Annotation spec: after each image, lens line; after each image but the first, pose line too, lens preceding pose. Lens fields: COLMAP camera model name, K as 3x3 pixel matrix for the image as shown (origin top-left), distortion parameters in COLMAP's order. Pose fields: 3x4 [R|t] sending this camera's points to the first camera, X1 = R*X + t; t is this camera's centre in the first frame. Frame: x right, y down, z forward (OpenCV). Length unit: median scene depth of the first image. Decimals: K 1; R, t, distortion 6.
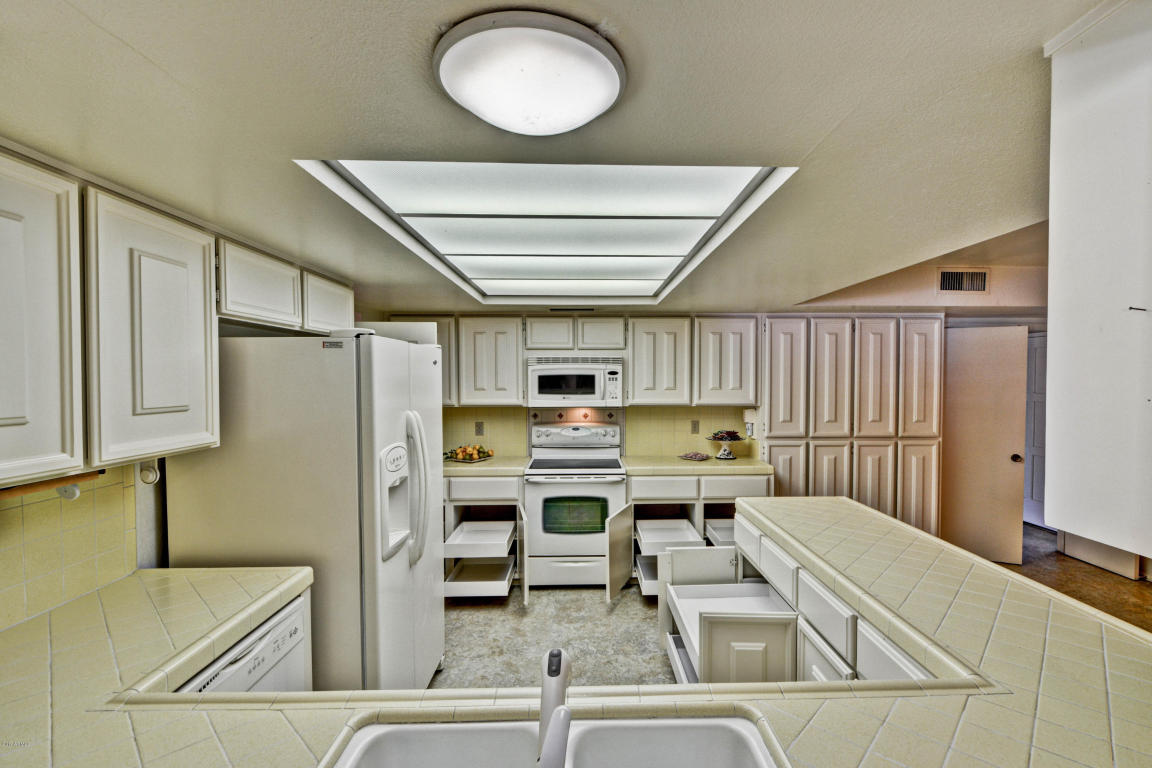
lens RADIAL K [[521.6, 0, 579.4], [0, 521.6, 390.9], [0, 0, 1]] dist [0.001450, -0.000676]
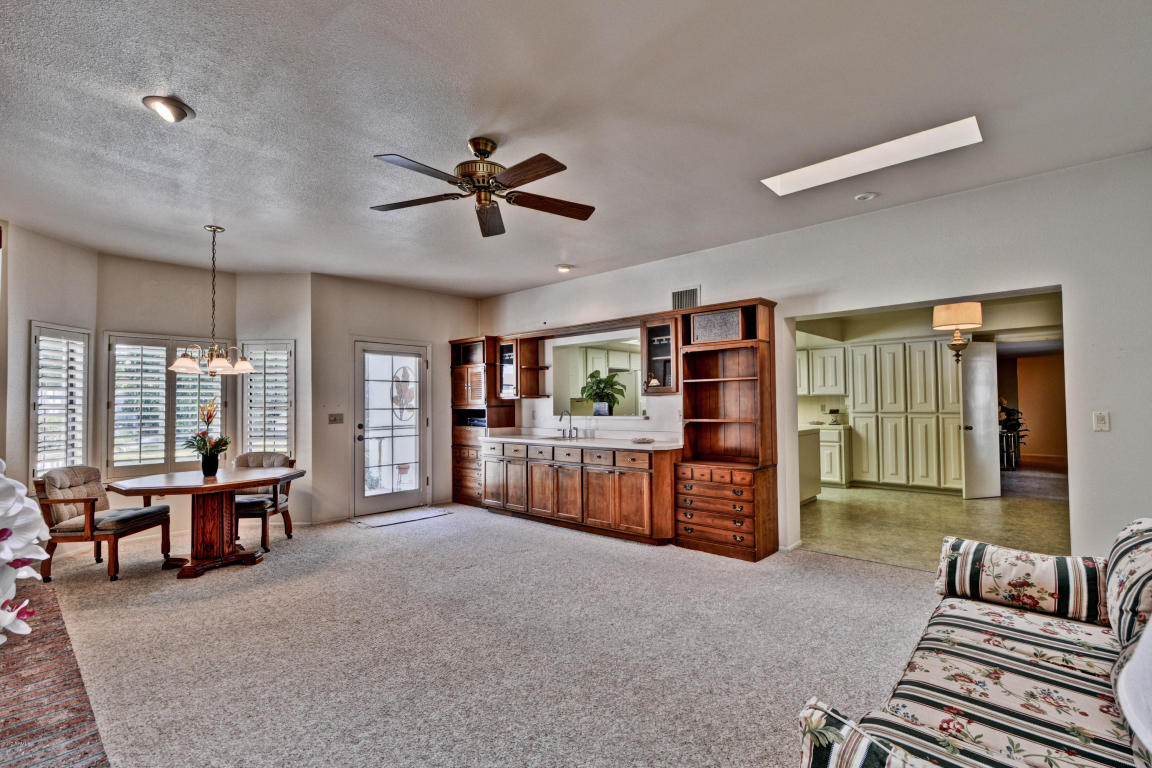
lens RADIAL K [[521.6, 0, 575.8], [0, 521.6, 388.4], [0, 0, 1]] dist [0.001450, -0.000676]
pose [[0.726295, -0.024857, -0.686933, 0.915500], [-0.005567, 0.999100, -0.042039, 0.088497], [0.687360, 0.034357, 0.725504, -0.992473]]
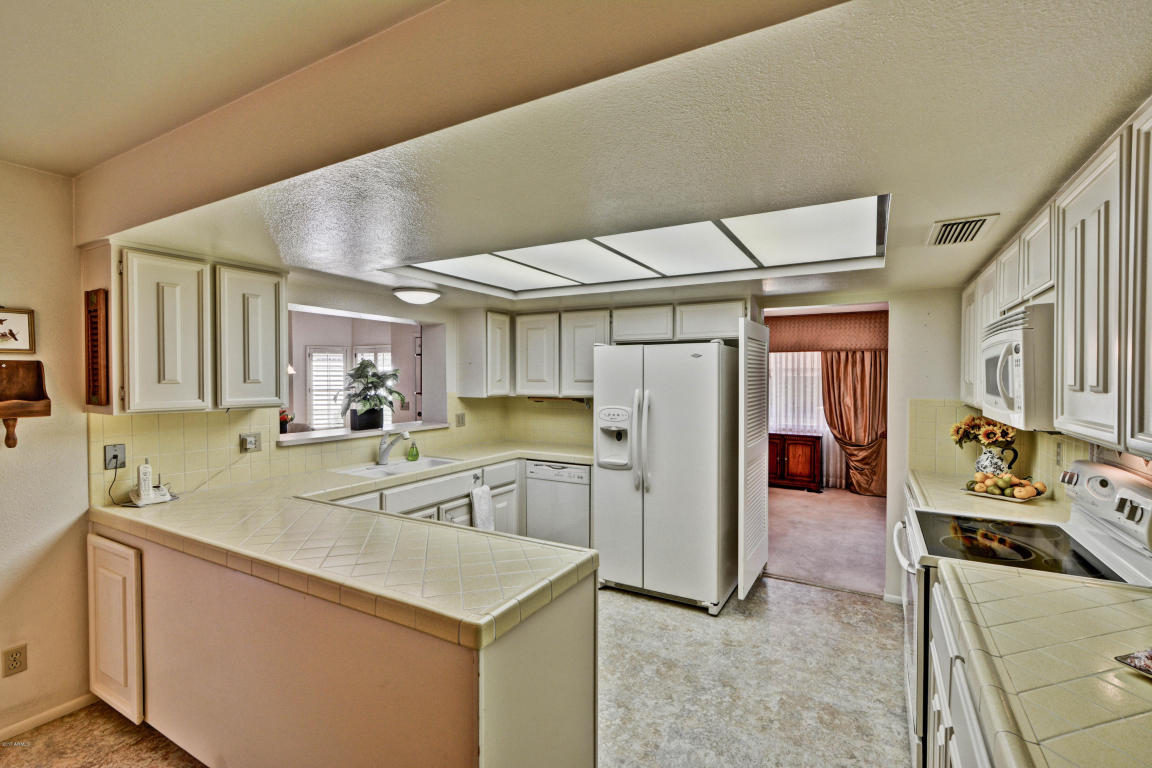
lens RADIAL K [[521.6, 0, 581.1], [0, 521.6, 381.9], [0, 0, 1]] dist [0.001450, -0.000676]
pose [[-0.520410, 0.013382, -0.853812, 0.600735], [-0.018692, 0.999459, 0.027057, -0.012224], [0.853712, 0.030040, -0.519879, 0.912459]]
